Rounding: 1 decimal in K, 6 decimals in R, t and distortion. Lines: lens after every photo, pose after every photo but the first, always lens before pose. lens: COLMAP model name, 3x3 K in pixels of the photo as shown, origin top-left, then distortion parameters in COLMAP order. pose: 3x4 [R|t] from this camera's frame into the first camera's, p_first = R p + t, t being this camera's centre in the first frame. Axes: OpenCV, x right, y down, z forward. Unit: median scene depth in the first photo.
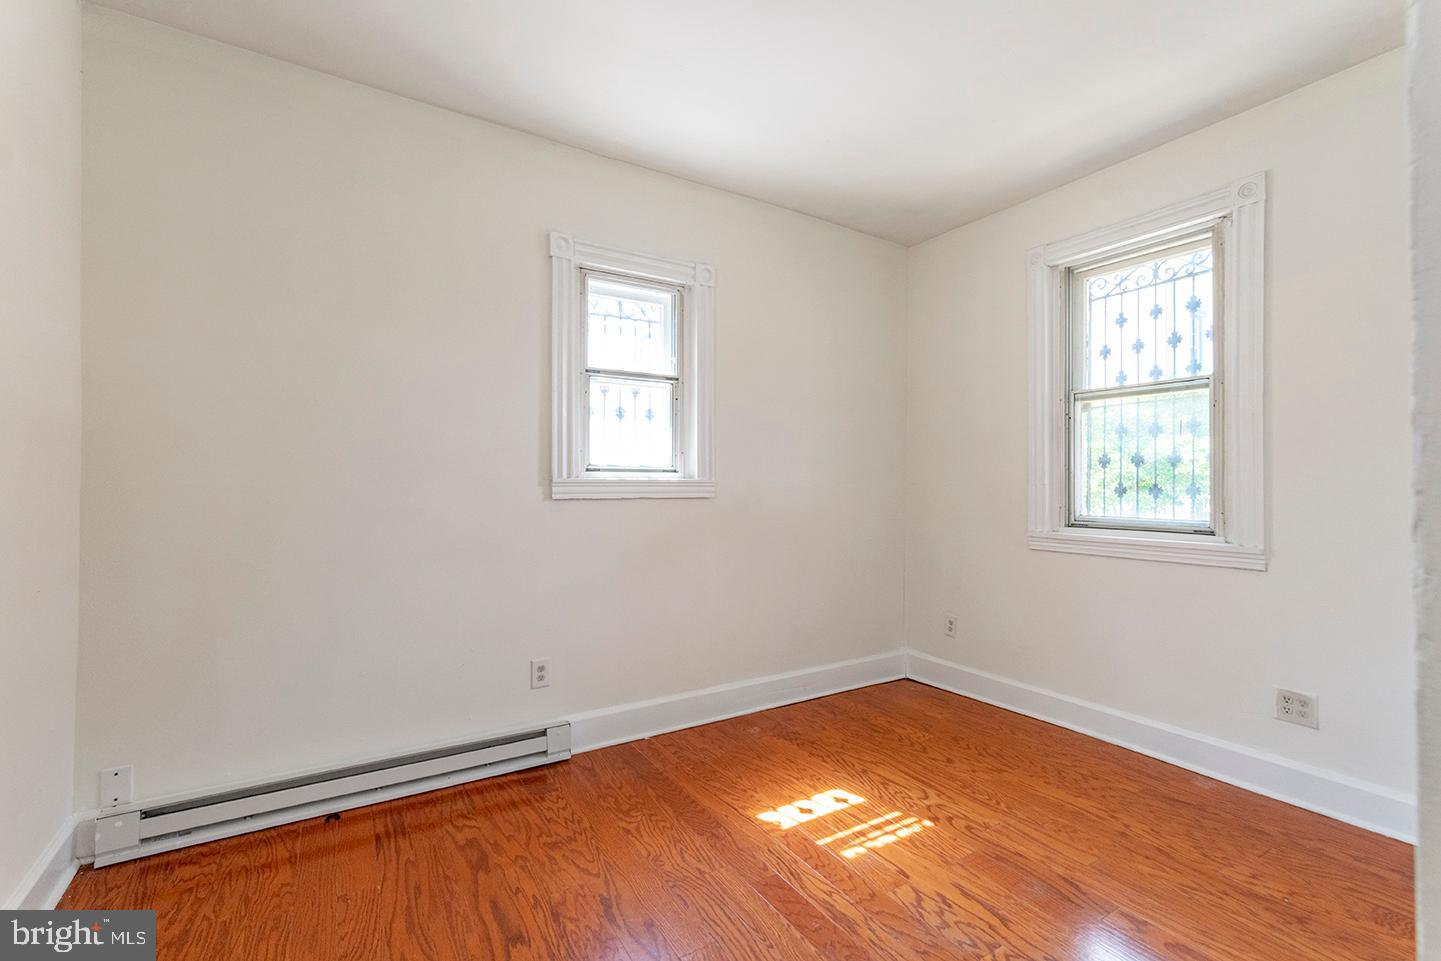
lens RADIAL K [[627.4, 0, 720.7], [0, 627.4, 479.4], [0, 0, 1]] dist [-0.004423, 0.000290]
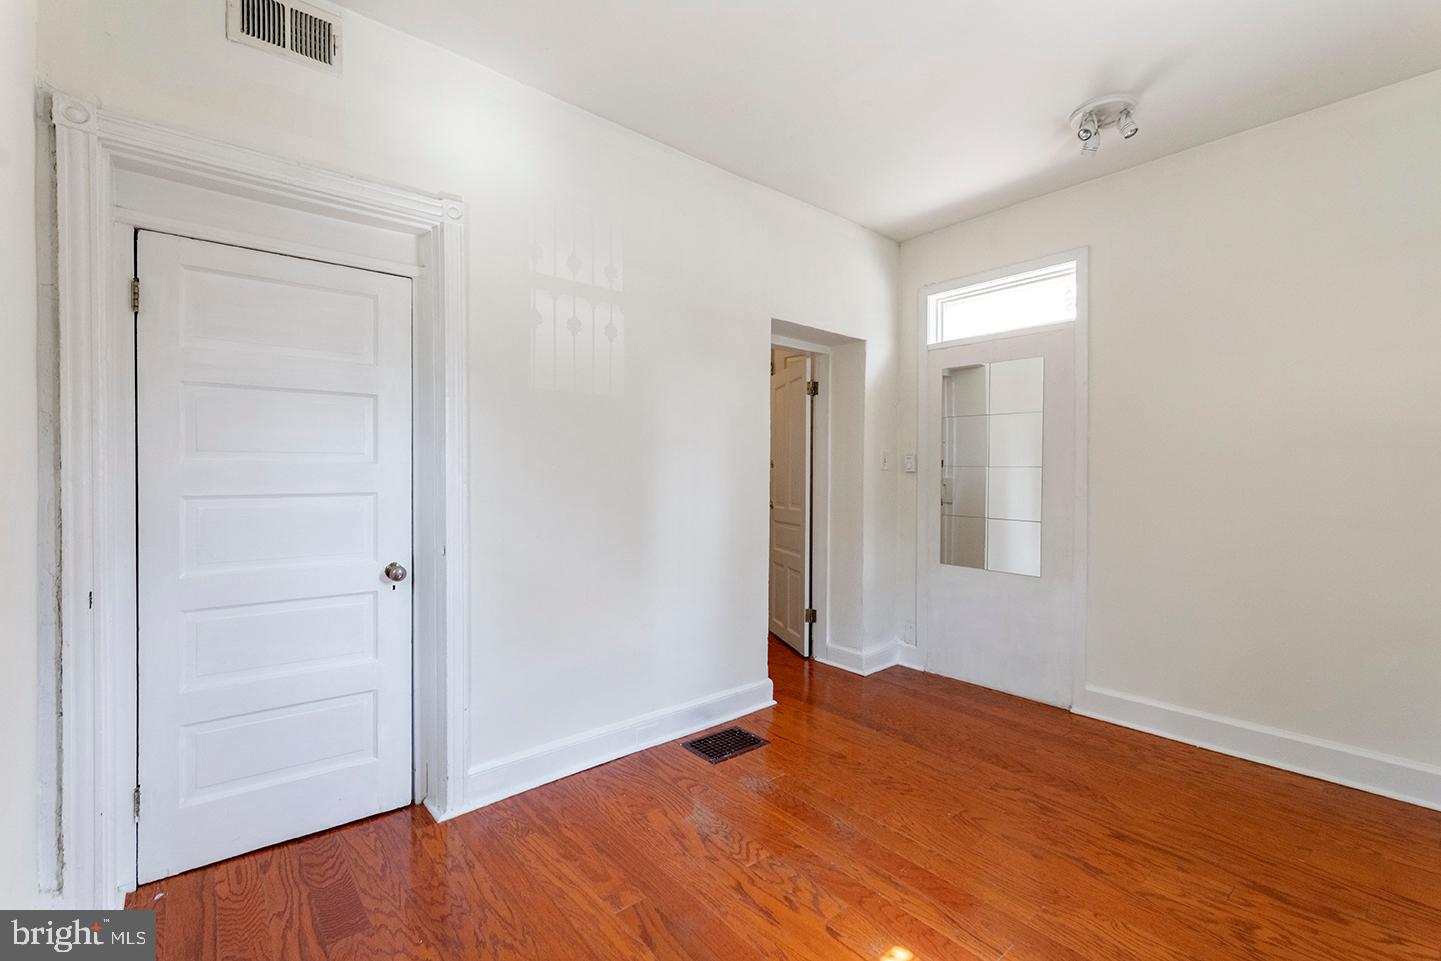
lens RADIAL K [[627.4, 0, 719.8], [0, 627.4, 478.5], [0, 0, 1]] dist [-0.004423, 0.000290]
pose [[-0.988679, -0.007082, -0.149880, 0.623323], [-0.007820, 0.999960, 0.004338, 0.000463], [0.149843, 0.005461, -0.988695, 1.963996]]
